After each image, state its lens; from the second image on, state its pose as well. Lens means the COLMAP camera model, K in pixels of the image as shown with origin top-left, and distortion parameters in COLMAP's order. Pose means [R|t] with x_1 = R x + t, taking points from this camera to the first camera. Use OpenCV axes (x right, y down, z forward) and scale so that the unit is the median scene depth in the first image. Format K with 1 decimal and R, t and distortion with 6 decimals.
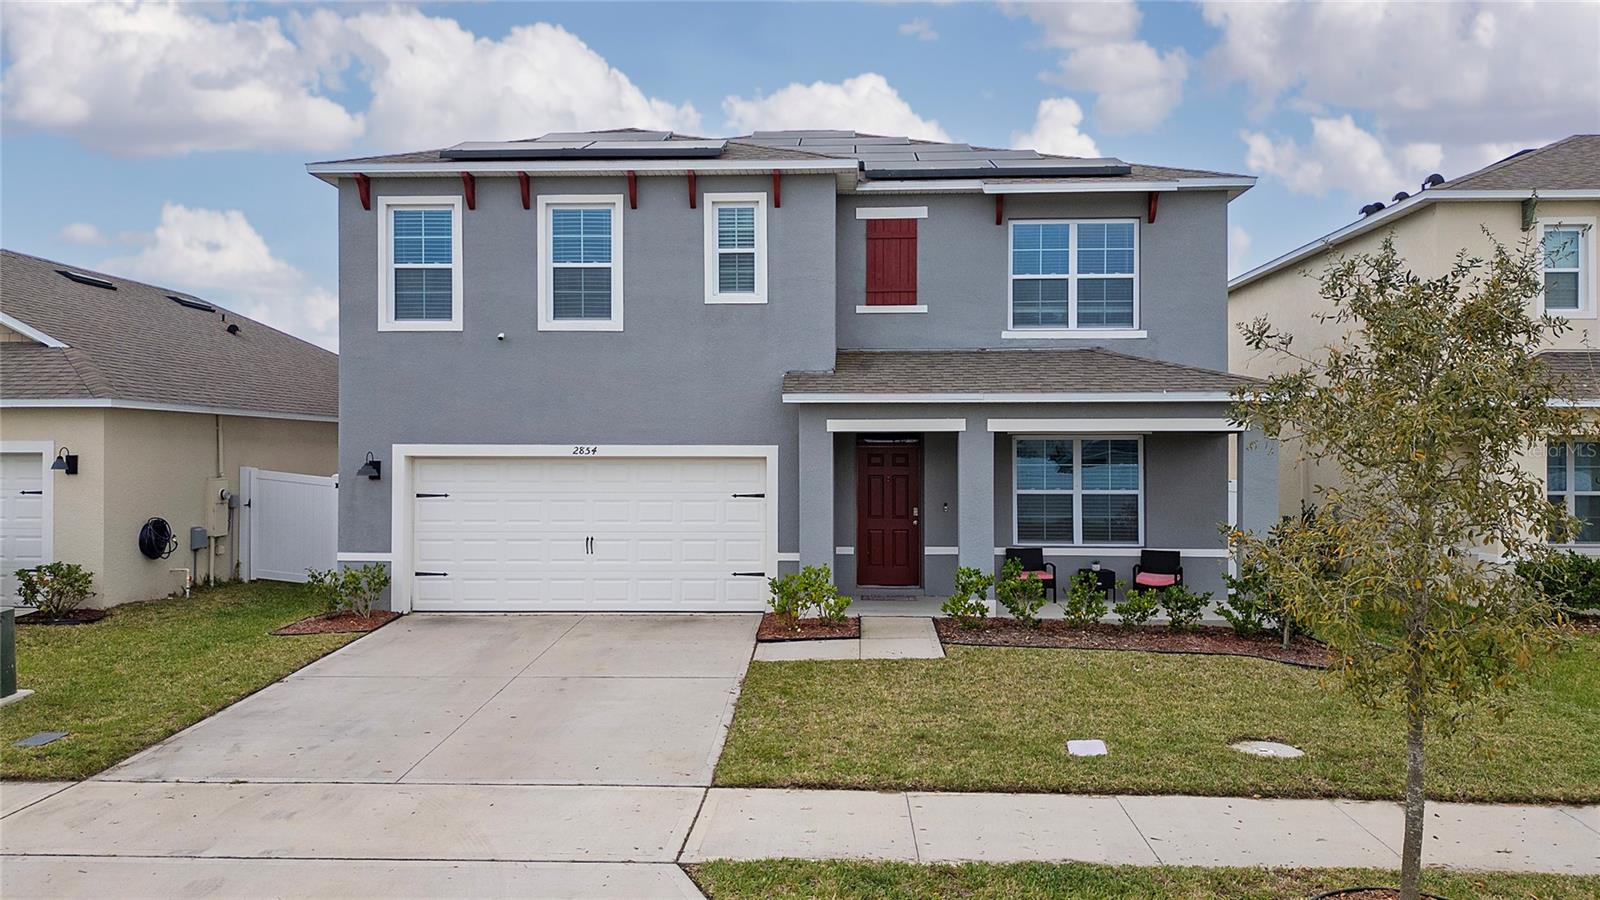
lens RADIAL K [[1137.2, 0, 791.6], [0, 1137.2, 448.5], [0, 0, 1]] dist [0.066702, -0.074655]
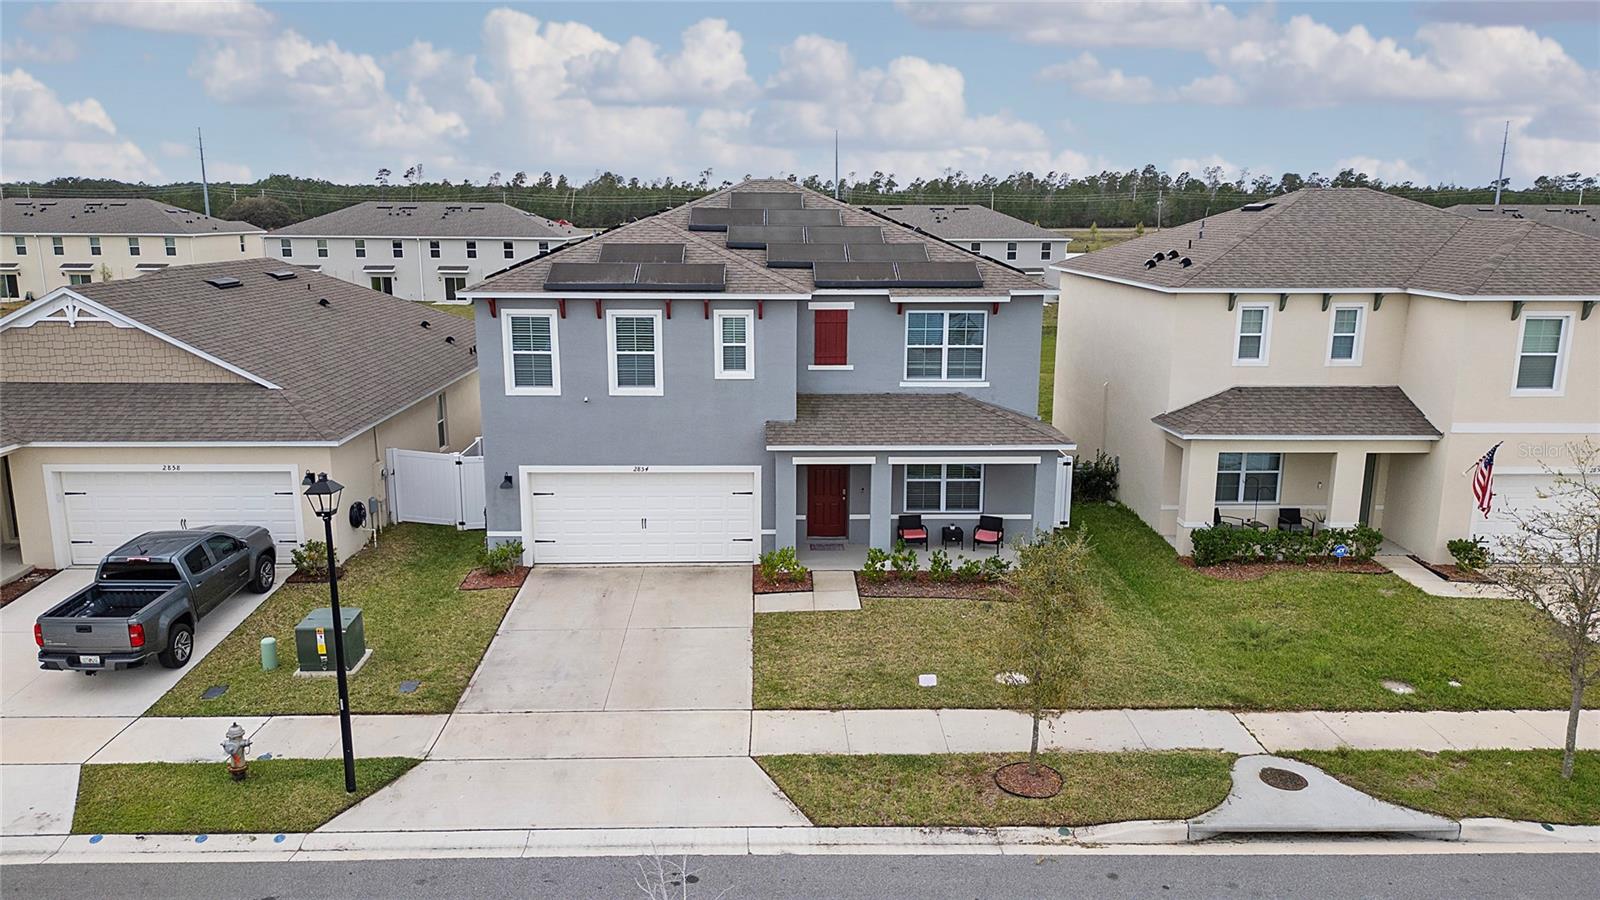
lens RADIAL K [[1123.8, 0, 794.8], [0, 1123.8, 454.2], [0, 0, 1]] dist [0.076109, -0.074709]
pose [[0.997095, -0.011739, 0.075261, -0.083514], [-0.005279, 0.975026, 0.222027, -0.369963], [-0.075988, -0.221779, 0.972132, -0.553353]]
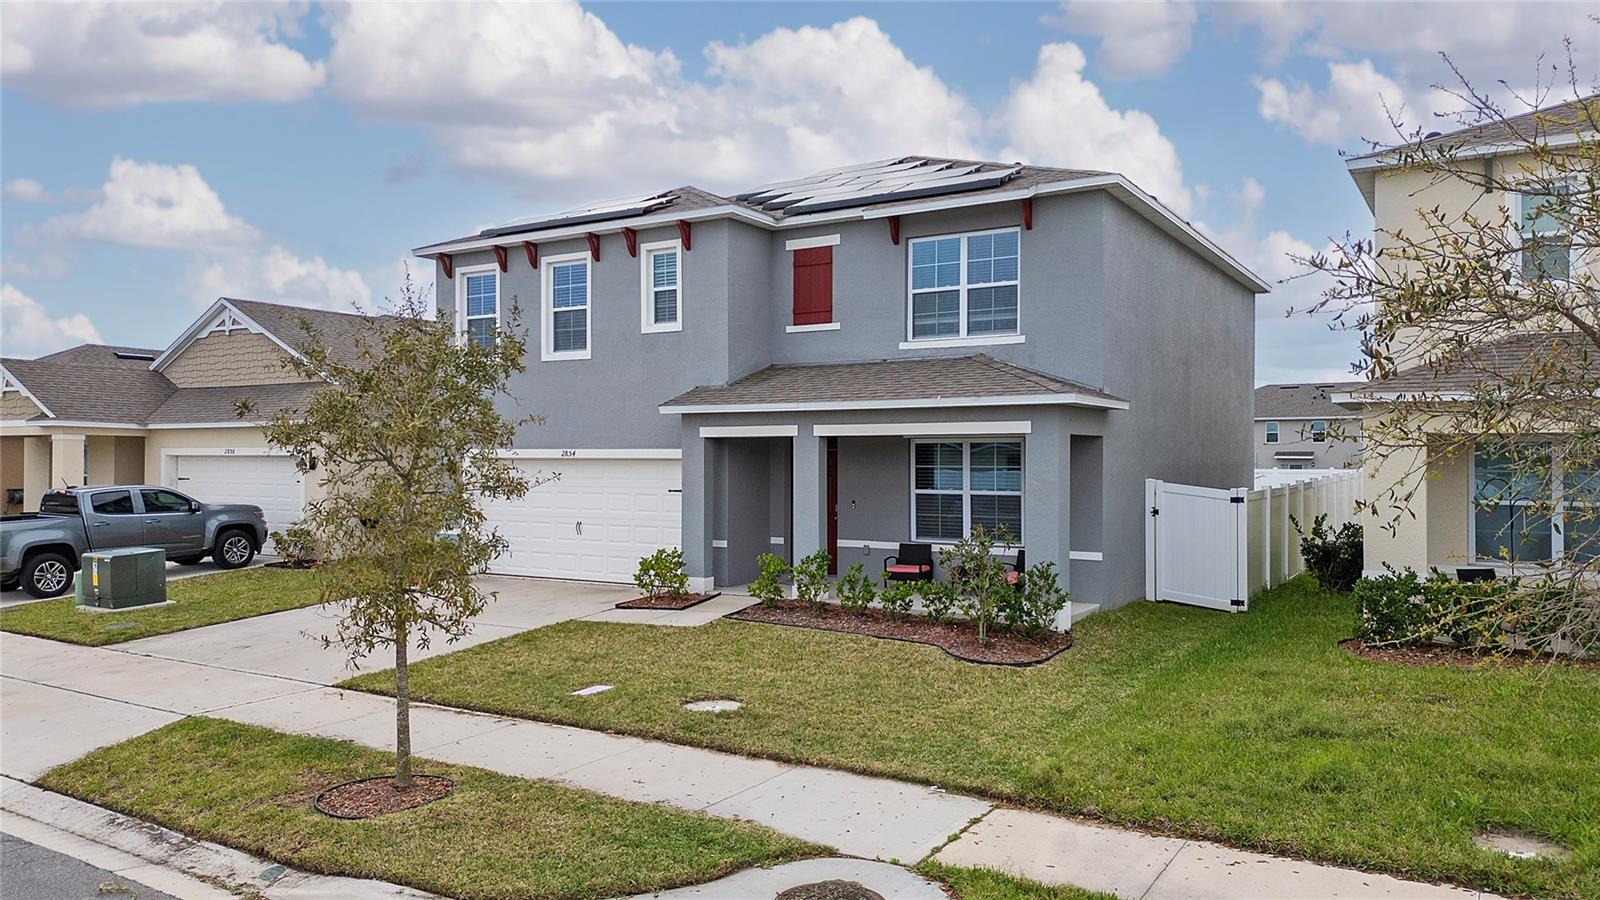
lens RADIAL K [[1123.8, 0, 794.8], [0, 1123.8, 454.2], [0, 0, 1]] dist [0.076109, -0.074709]
pose [[0.870839, -0.000888, -0.491568, 0.657814], [0.001501, 0.999999, 0.000853, 0.002028], [0.491566, -0.001481, 0.870839, 0.021855]]
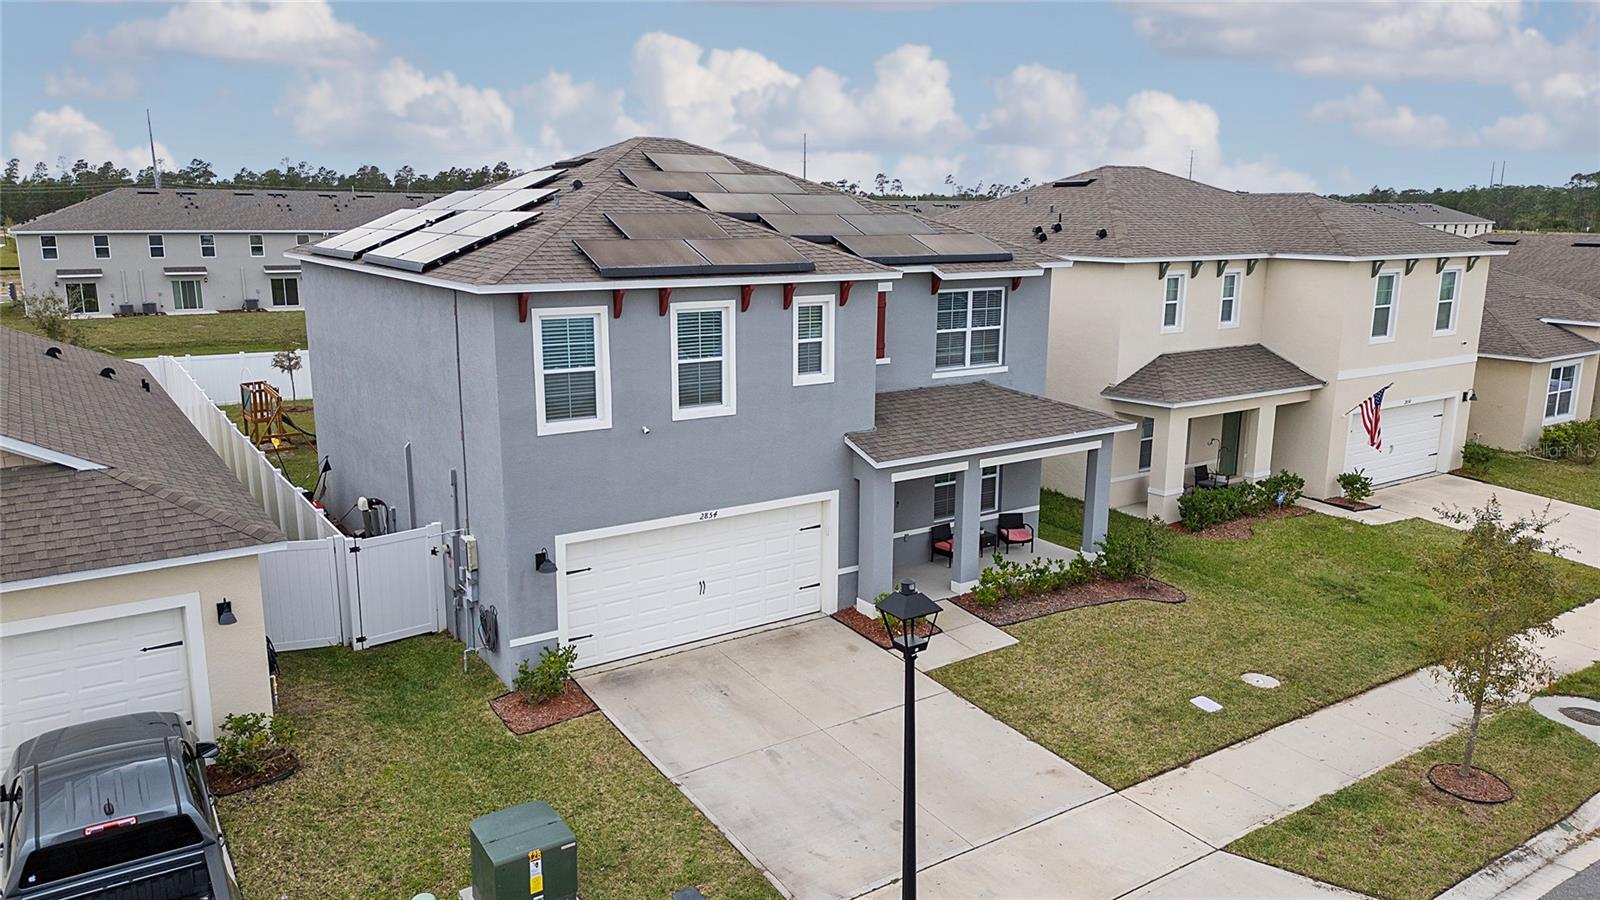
lens RADIAL K [[1123.8, 0, 794.8], [0, 1123.8, 454.2], [0, 0, 1]] dist [0.076109, -0.074709]
pose [[0.799936, -0.123701, 0.587197, -0.789372], [-0.009902, 0.975669, 0.219027, -0.318550], [-0.600003, -0.181022, 0.779248, 0.035718]]
